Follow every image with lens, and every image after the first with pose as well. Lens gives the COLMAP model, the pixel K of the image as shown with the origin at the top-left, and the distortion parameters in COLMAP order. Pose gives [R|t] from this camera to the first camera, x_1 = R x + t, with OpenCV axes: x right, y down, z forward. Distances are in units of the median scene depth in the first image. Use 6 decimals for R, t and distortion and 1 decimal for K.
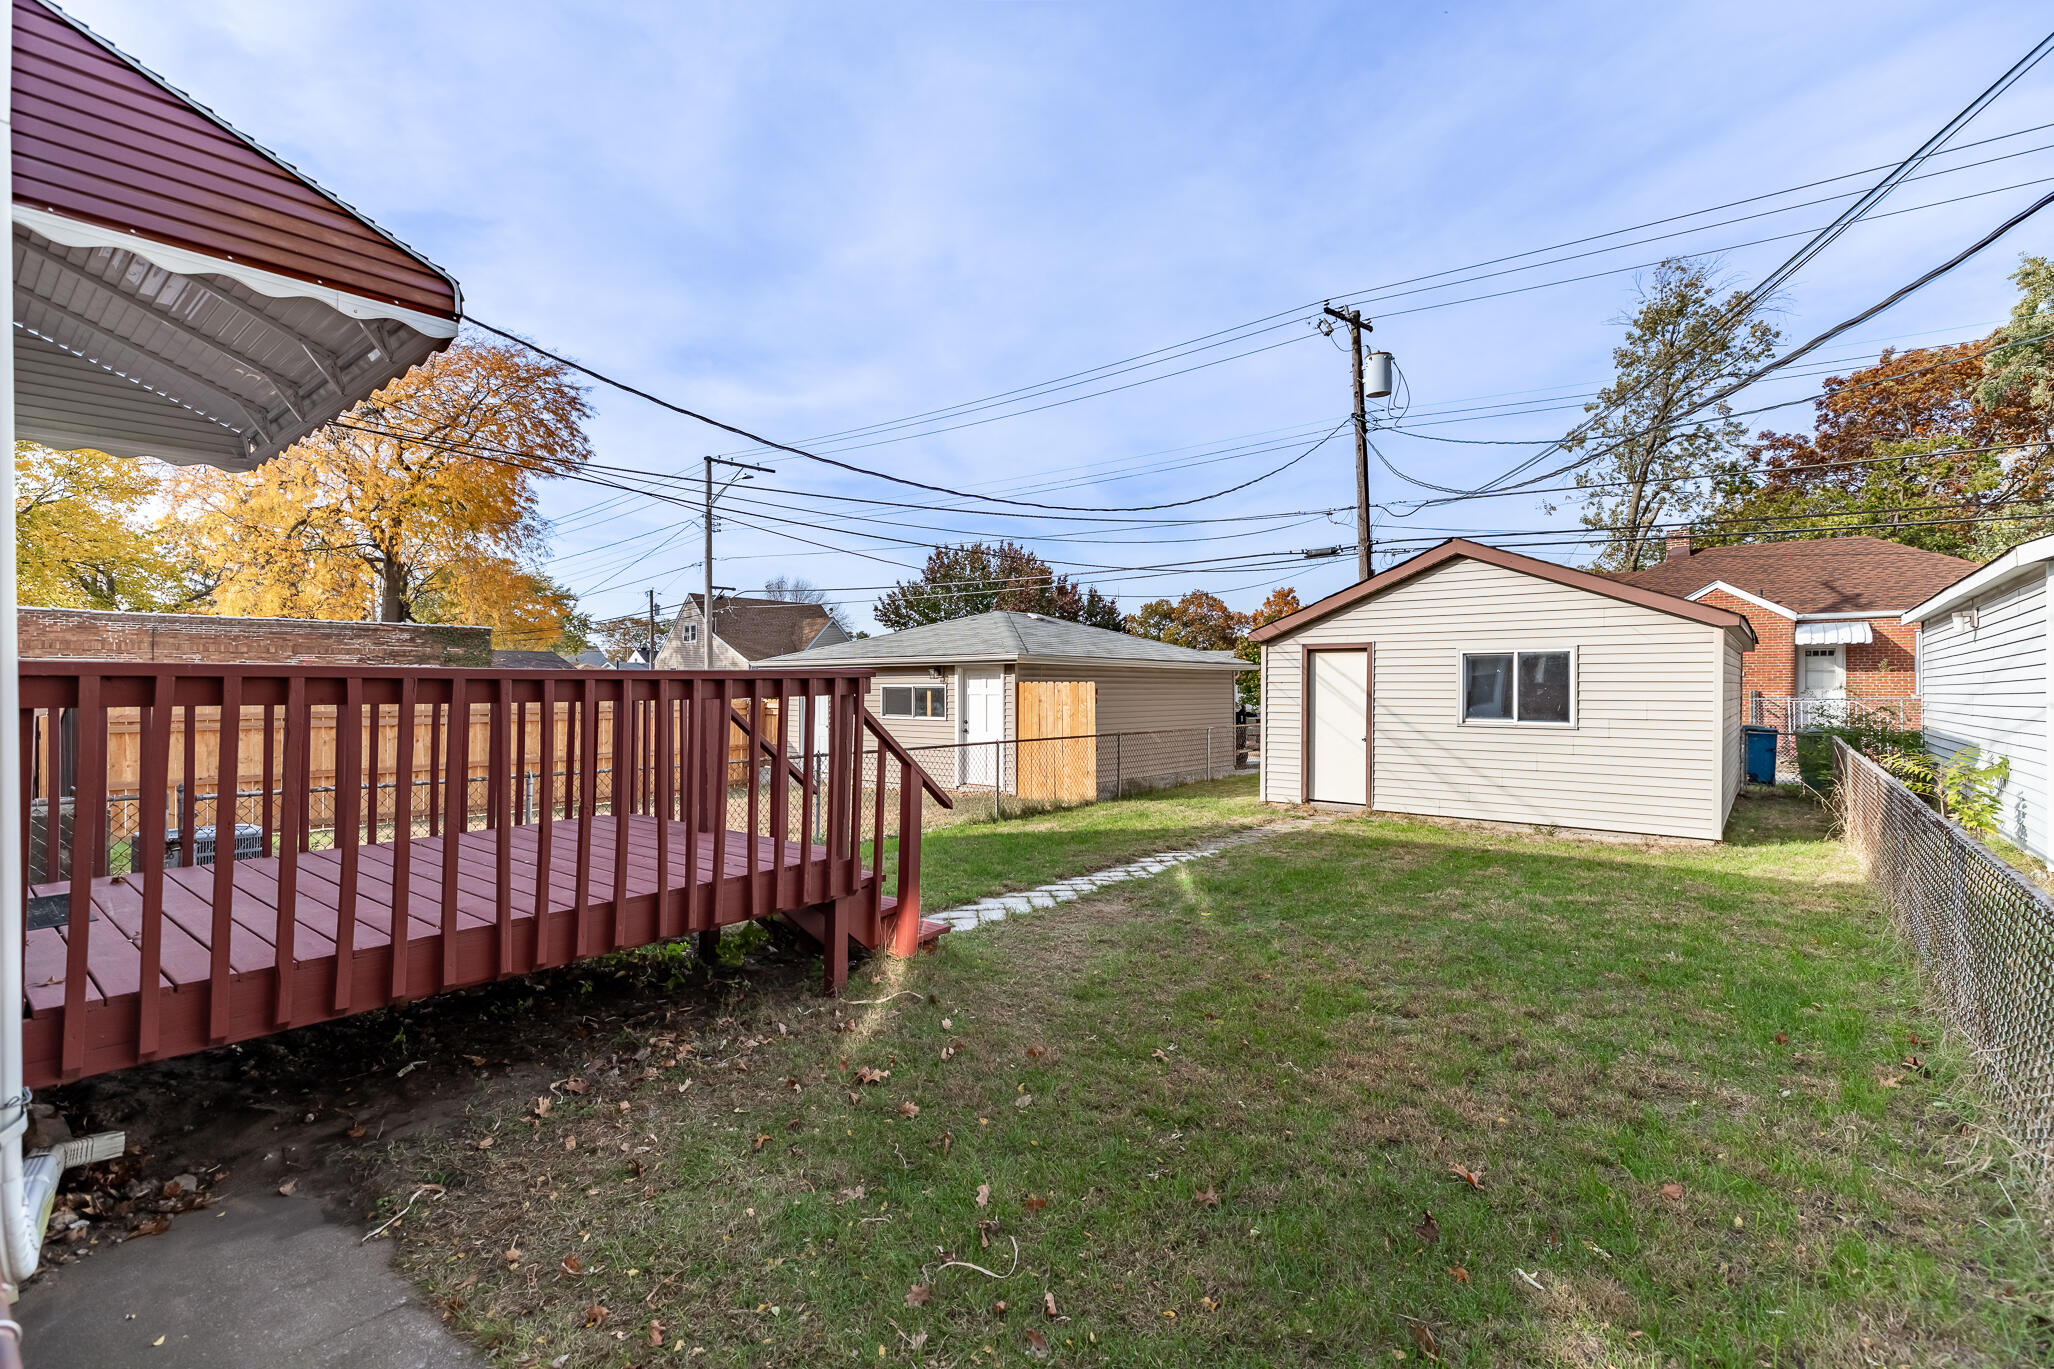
lens RADIAL K [[917.2, 0, 991.4], [0, 917.2, 677.6], [0, 0, 1]] dist [0.006553, -0.000599]
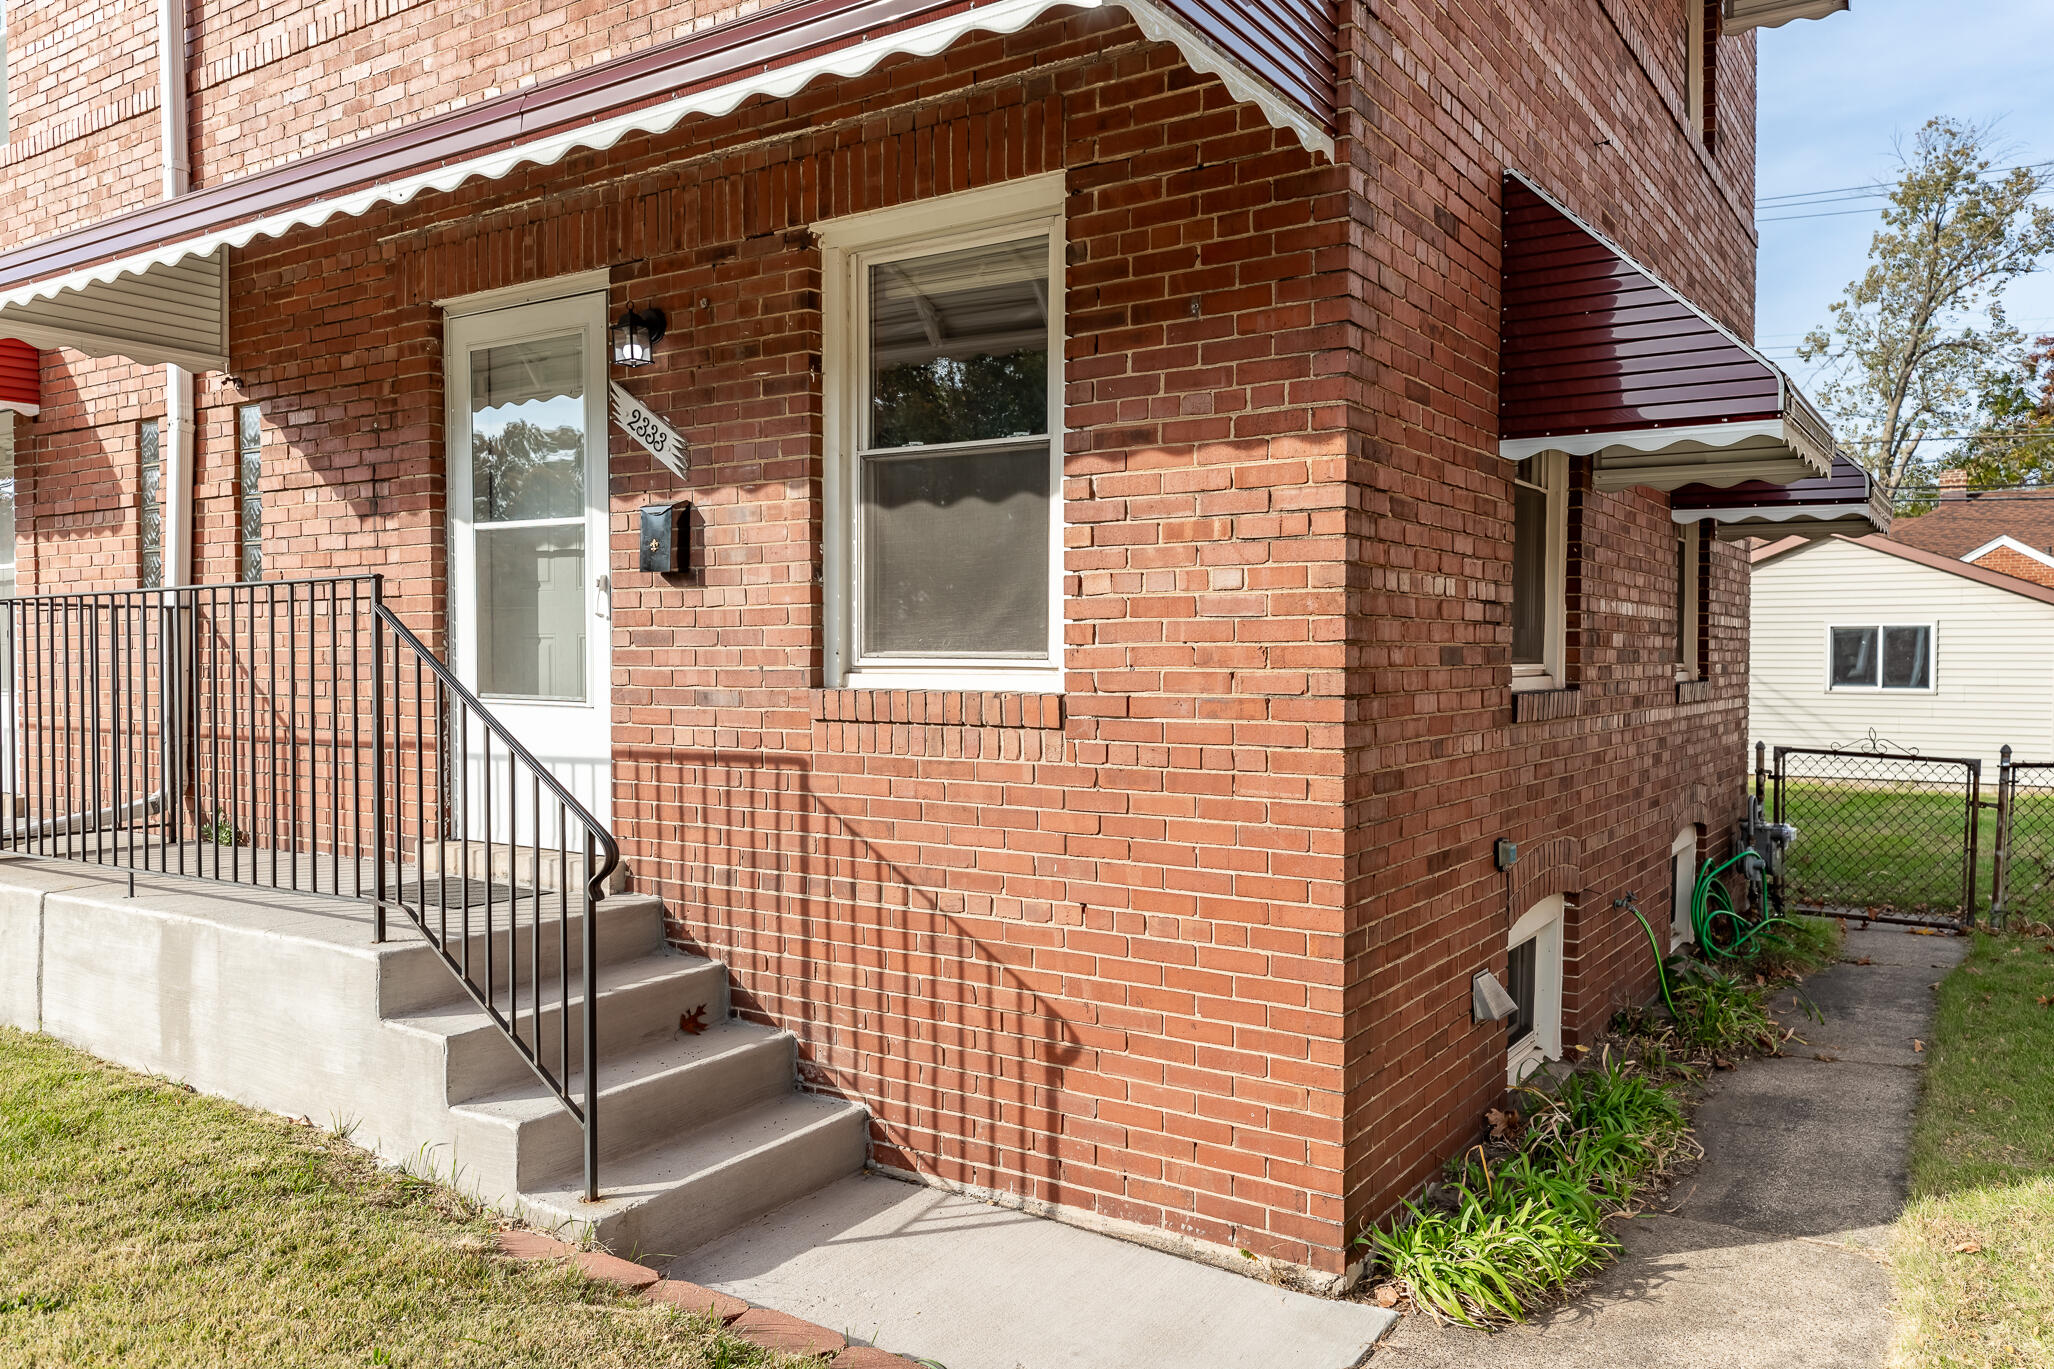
lens RADIAL K [[1478.9, 0, 1024.3], [0, 1478.9, 678.6], [0, 0, 1]] dist [0.037888, -0.018576]
pose [[0.993196, -0.006691, 0.116265, -0.206218], [0.004577, 0.999820, 0.018437, -0.000690], [-0.116367, -0.017779, 0.993047, -0.208550]]
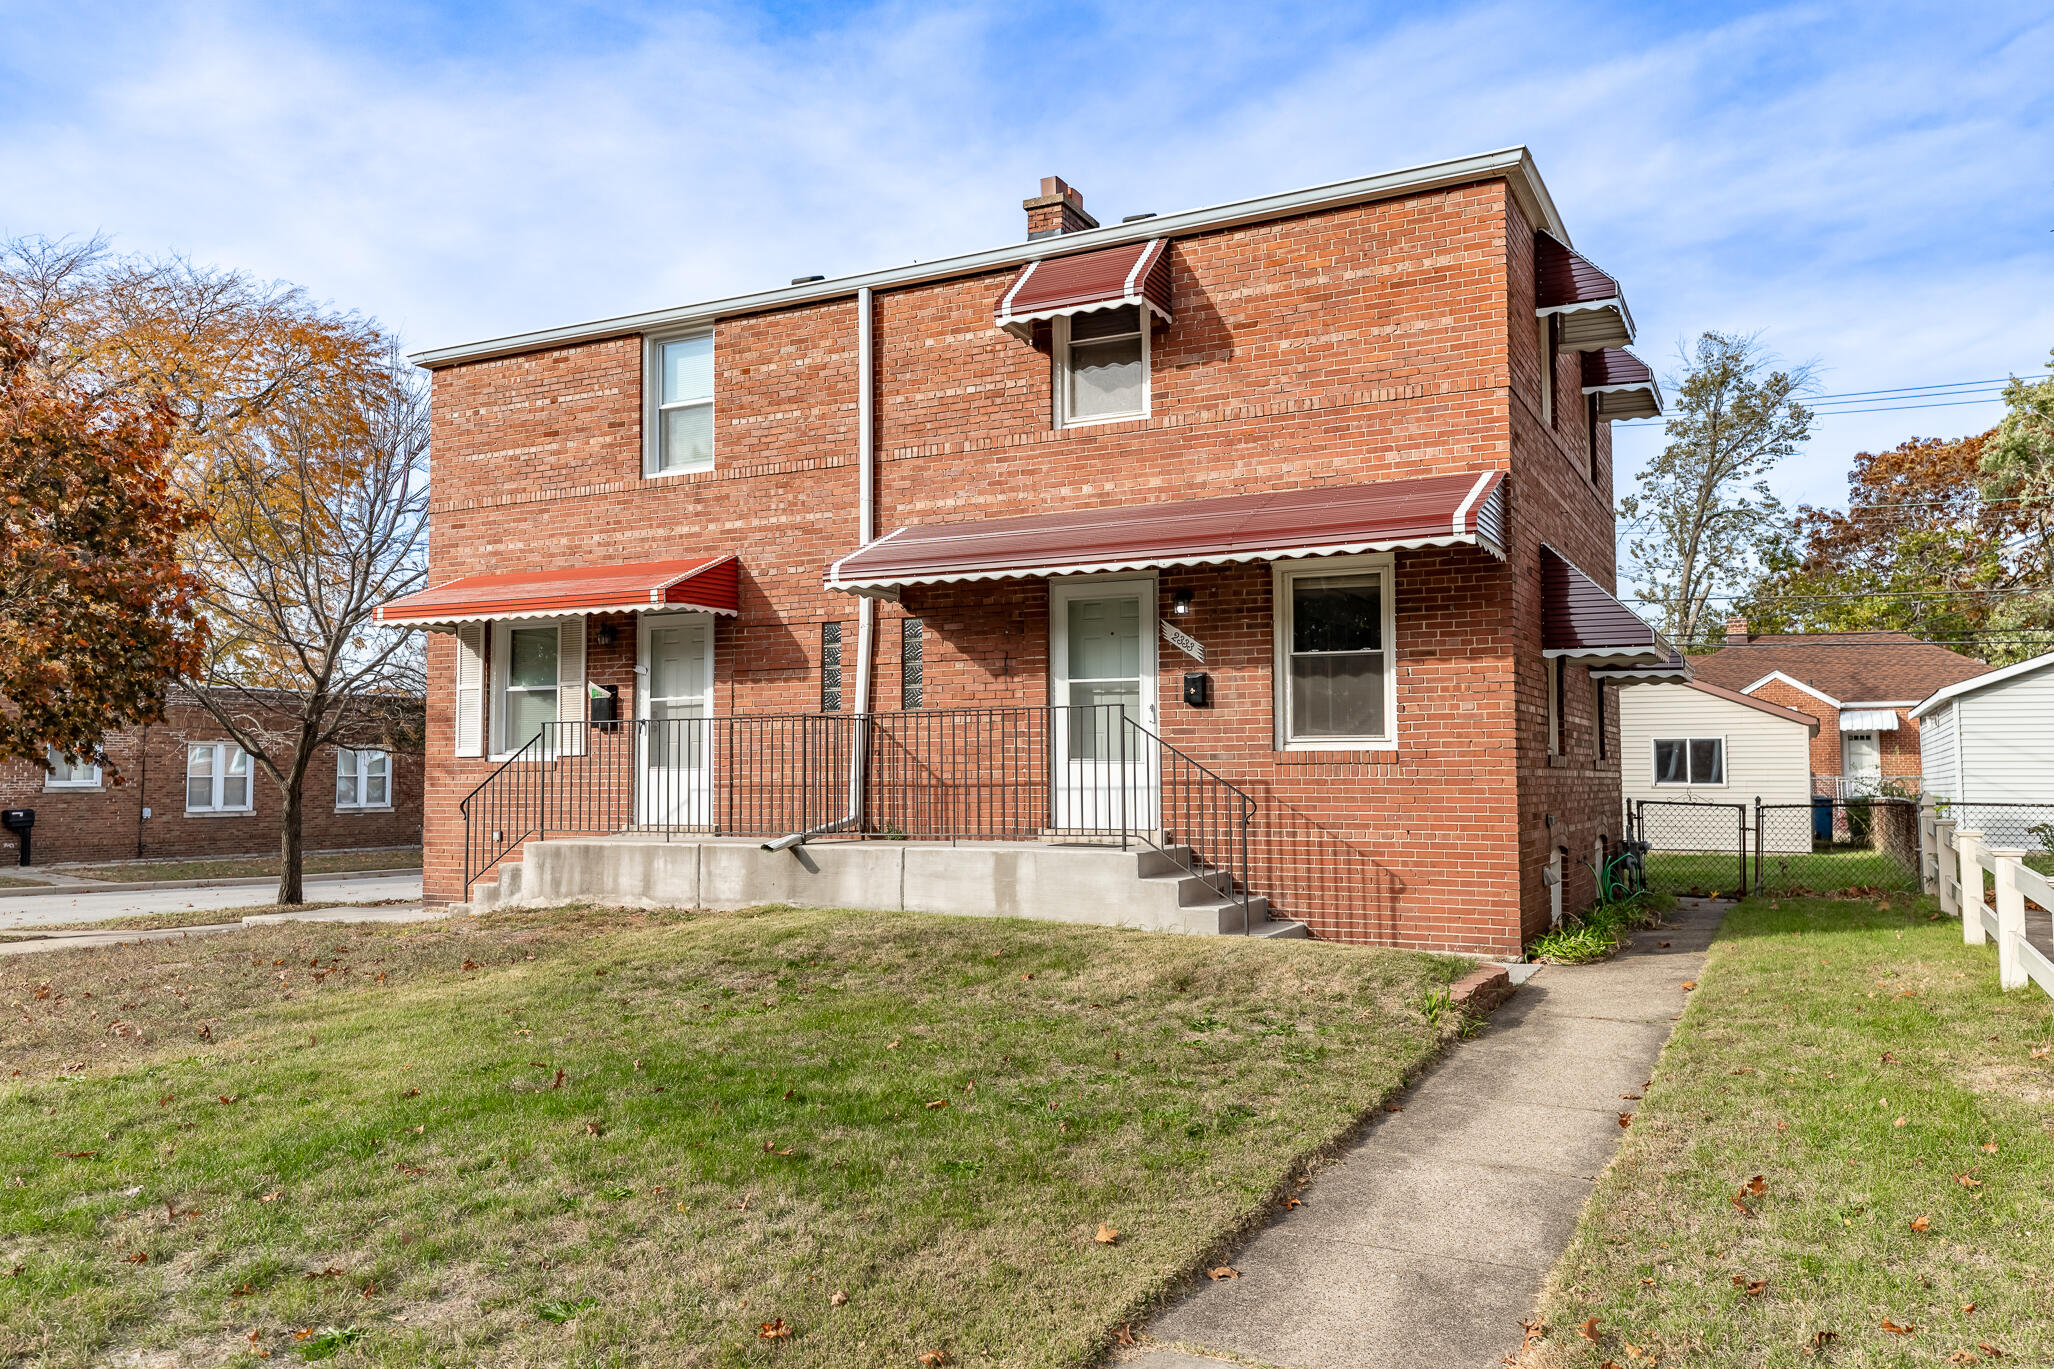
lens RADIAL K [[1522.5, 0, 1018.7], [0, 1522.5, 677.9], [0, 0, 1]] dist [0.050340, -0.012487]
pose [[0.974020, 0.006386, 0.226372, -0.352332], [0.008287, 0.997928, -0.063806, 0.008211], [-0.226311, 0.064024, 0.971949, -0.402536]]
